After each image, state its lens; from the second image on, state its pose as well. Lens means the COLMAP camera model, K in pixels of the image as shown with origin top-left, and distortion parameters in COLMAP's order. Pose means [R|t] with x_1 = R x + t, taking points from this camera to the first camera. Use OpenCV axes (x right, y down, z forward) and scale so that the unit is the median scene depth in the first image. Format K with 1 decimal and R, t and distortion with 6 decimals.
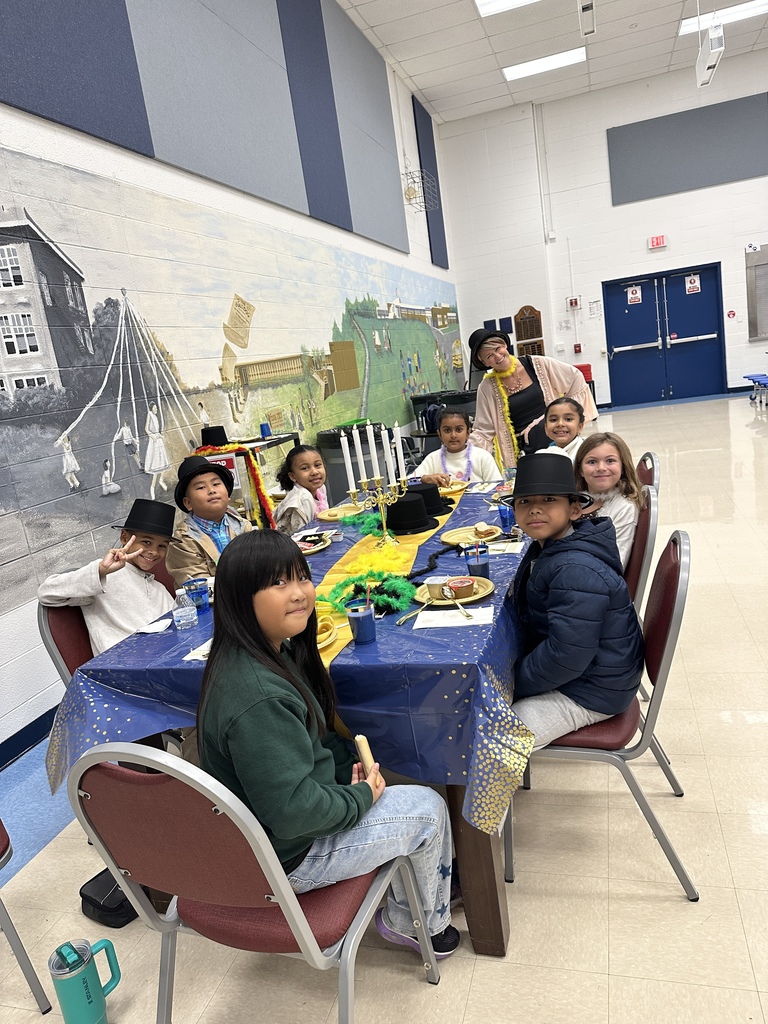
lens RADIAL K [[714.8, 0, 383.0], [0, 714.8, 514.4], [0, 0, 1]] dist [0.000522, -0.000012]
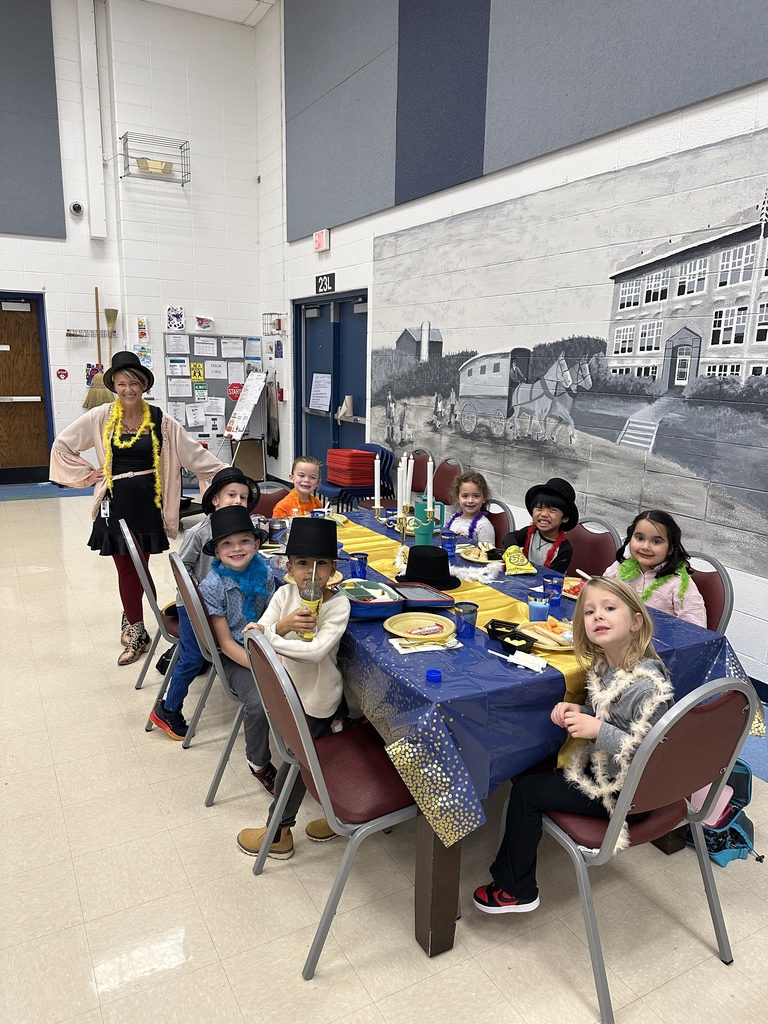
lens RADIAL K [[714.8, 0, 382.3], [0, 714.8, 510.6], [0, 0, 1]] dist [0.000522, -0.000012]
pose [[-0.693982, 0.288733, -0.659562, 0.599575], [-0.057007, 0.891157, 0.450100, -0.439534], [0.717732, 0.349961, -0.601987, 1.318345]]
